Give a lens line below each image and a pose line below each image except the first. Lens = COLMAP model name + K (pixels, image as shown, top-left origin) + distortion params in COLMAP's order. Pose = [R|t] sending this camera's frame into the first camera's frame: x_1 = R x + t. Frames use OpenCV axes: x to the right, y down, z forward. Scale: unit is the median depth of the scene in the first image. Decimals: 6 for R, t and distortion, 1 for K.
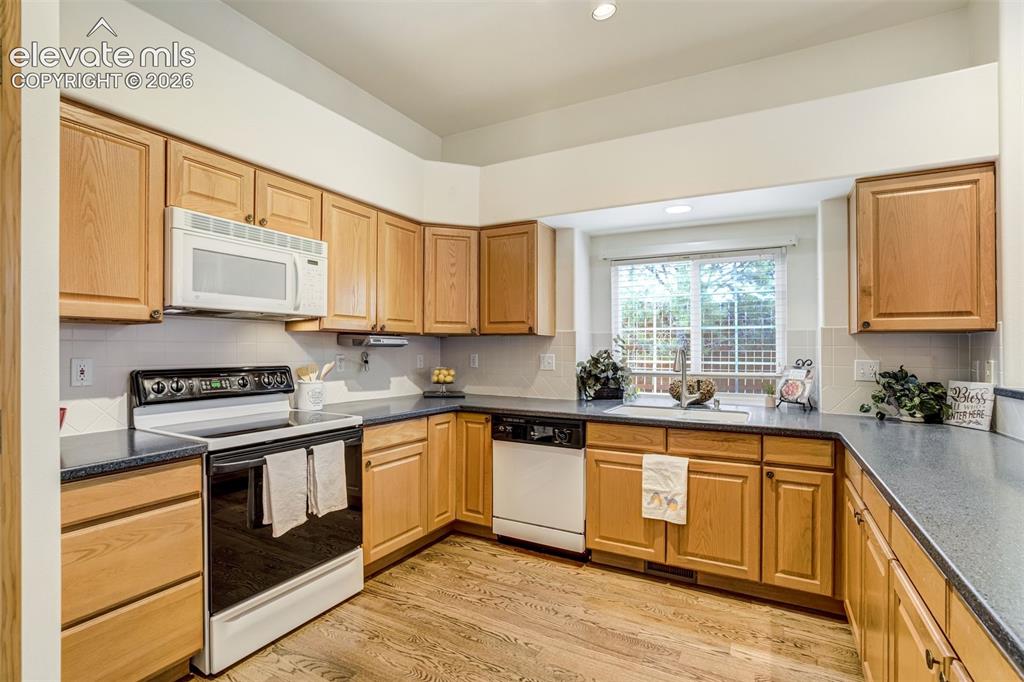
lens RADIAL K [[482.4, 0, 511.1], [0, 482.4, 348.5], [0, 0, 1]] dist [-0.020256, 0.000078]
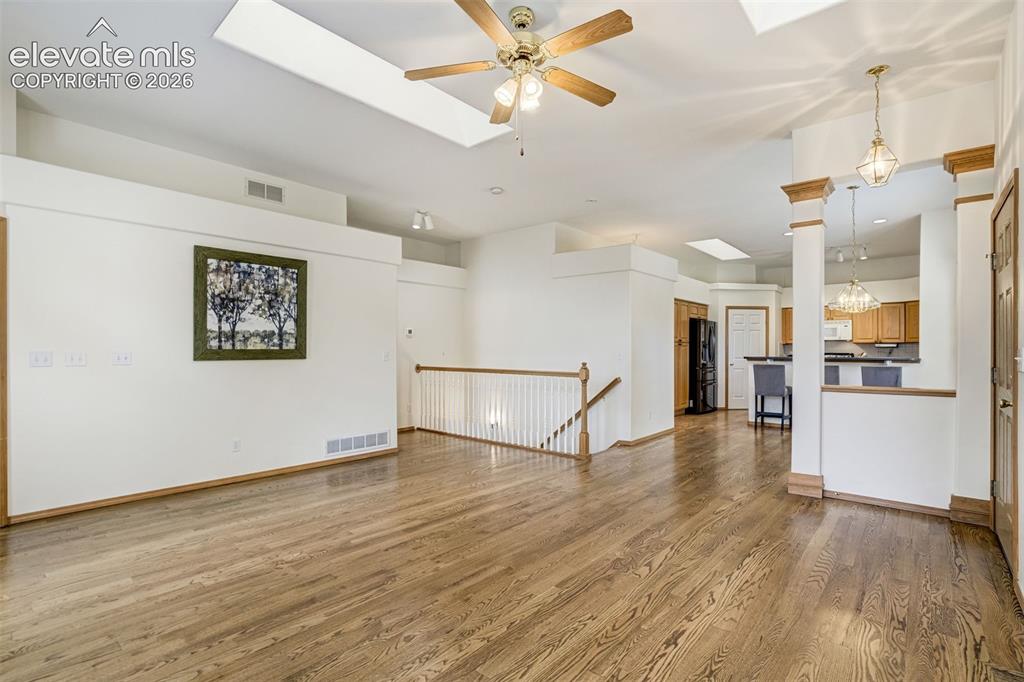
lens RADIAL K [[477.8, 0, 514.4], [0, 477.8, 346.6], [0, 0, 1]] dist [-0.086879, 0.035420]
pose [[-0.226880, -0.013332, -0.973831, 3.662456], [0.000107, 0.999906, -0.013714, 0.036354], [0.973923, -0.003215, -0.226858, -0.733474]]
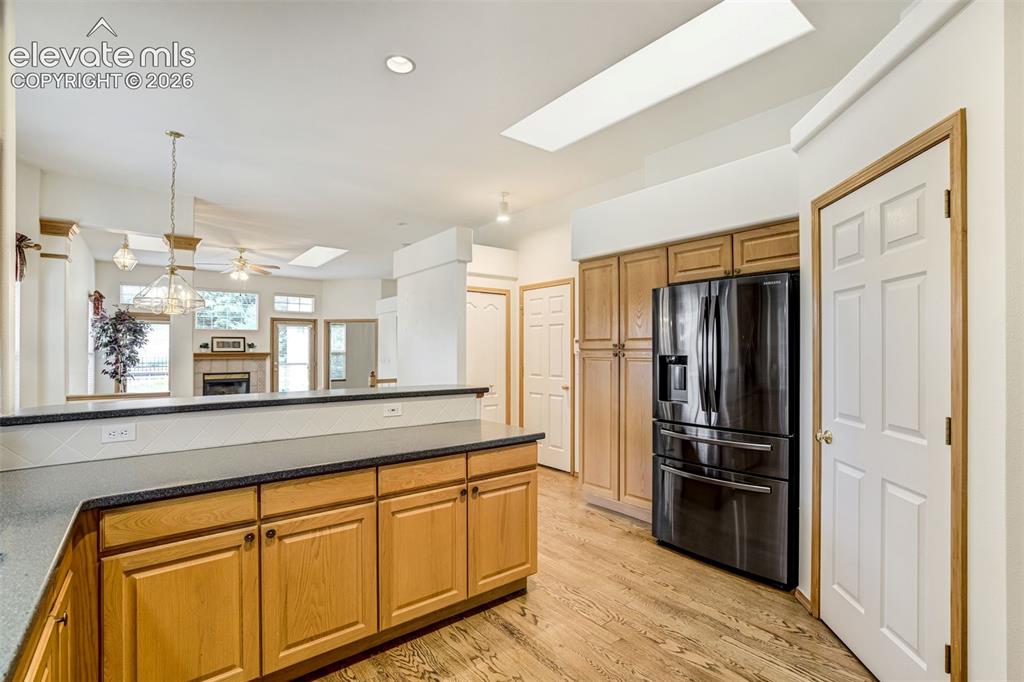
lens RADIAL K [[482.4, 0, 511.1], [0, 482.4, 348.5], [0, 0, 1]] dist [-0.020256, 0.000078]
pose [[-0.919985, -0.000240, 0.391954, -0.125034], [-0.003091, 0.999973, -0.006645, -0.034836], [-0.391942, -0.007325, -0.919961, 1.145801]]
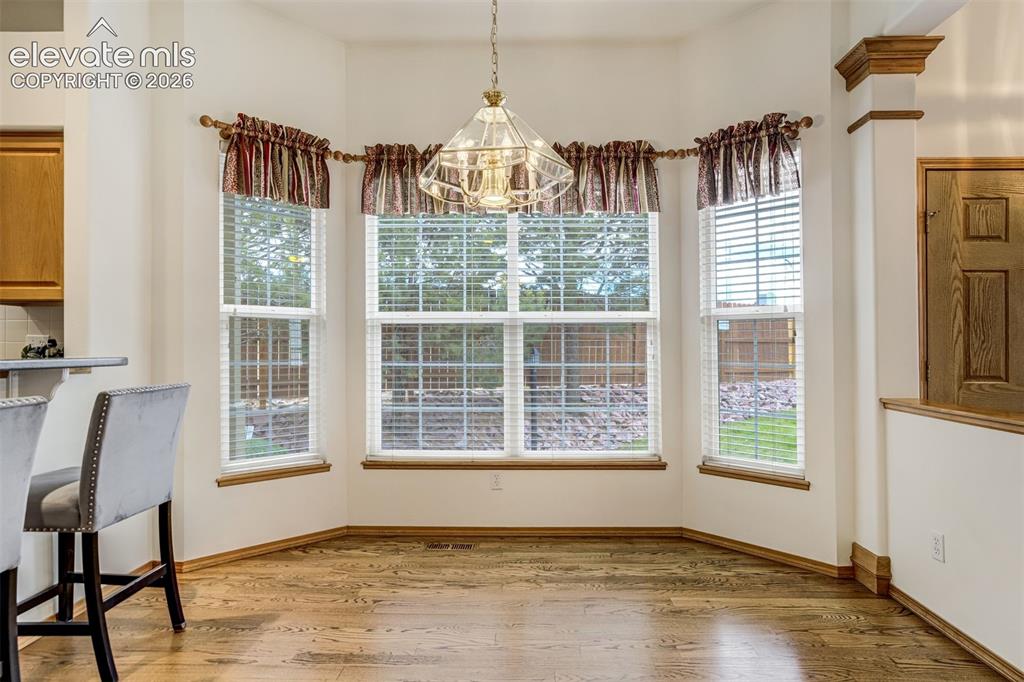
lens RADIAL K [[569.2, 0, 512.0], [0, 569.2, 341.0], [0, 0, 1]] dist [-0.051552, 0.048177]
pose [[0.869173, 0.002609, 0.494501, 0.964398], [0.001592, 0.999966, -0.008074, 0.045343], [-0.494505, 0.007805, 0.869140, -0.399413]]
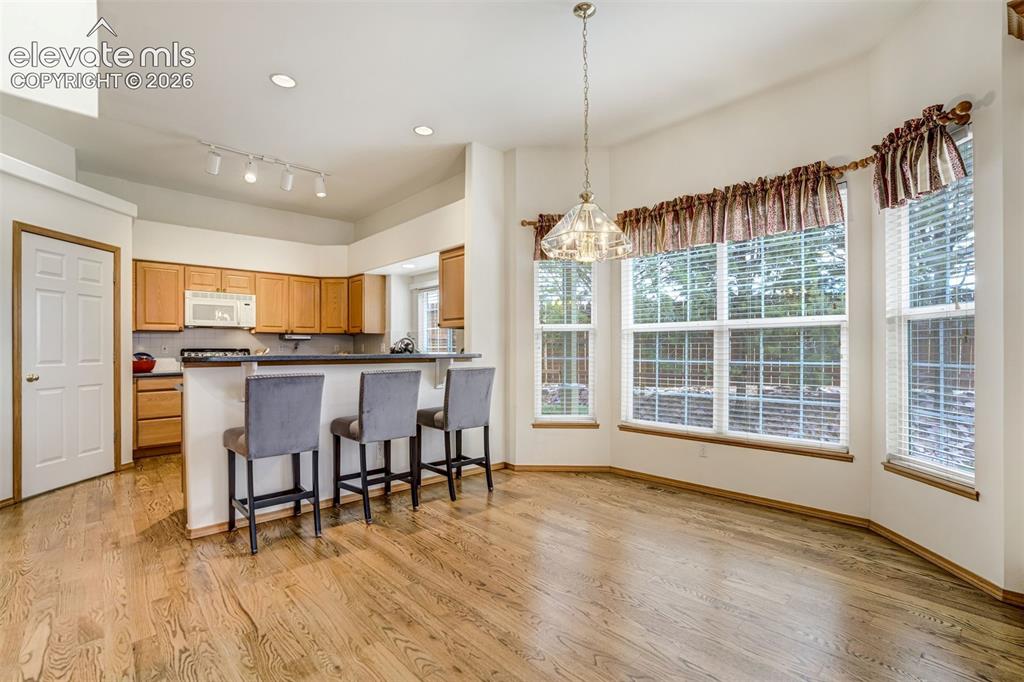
lens RADIAL K [[477.8, 0, 514.4], [0, 477.8, 346.6], [0, 0, 1]] dist [-0.086879, 0.035420]
pose [[0.954538, -0.007795, -0.297987, 1.469336], [0.007234, 0.999969, -0.002987, 0.044435], [0.298001, 0.000695, 0.954565, -0.771373]]
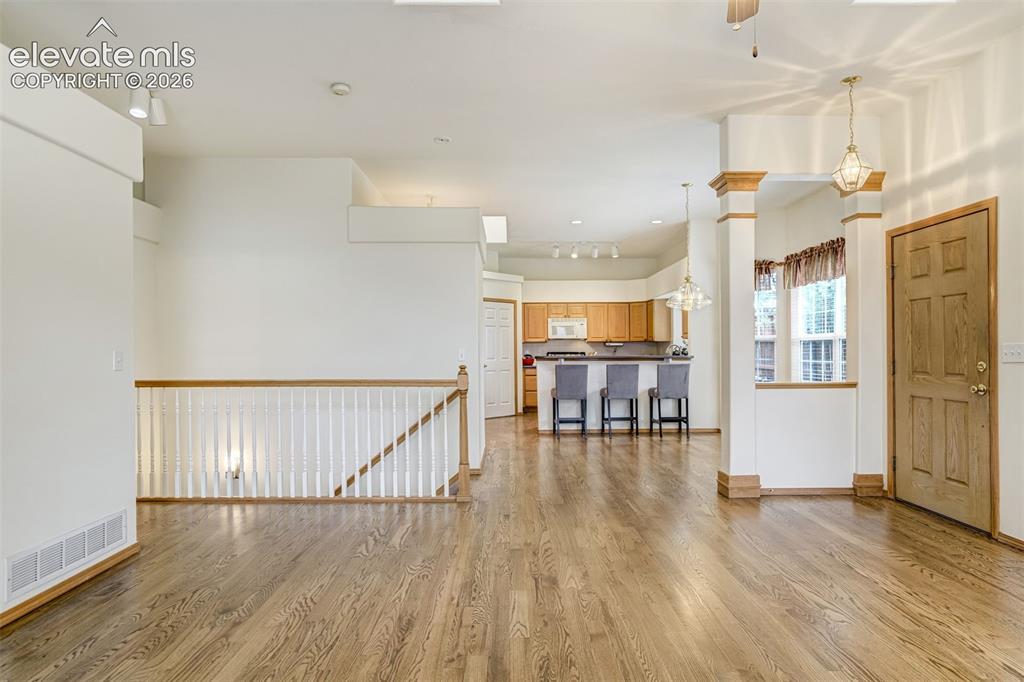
lens RADIAL K [[591.3, 0, 494.3], [0, 591.3, 351.4], [0, 0, 1]] dist [-0.048114, 0.037559]
pose [[0.476672, -0.006090, -0.879060, 3.211986], [0.008066, 0.999964, -0.002554, 0.039472], [0.879044, -0.005873, 0.476704, -1.753293]]
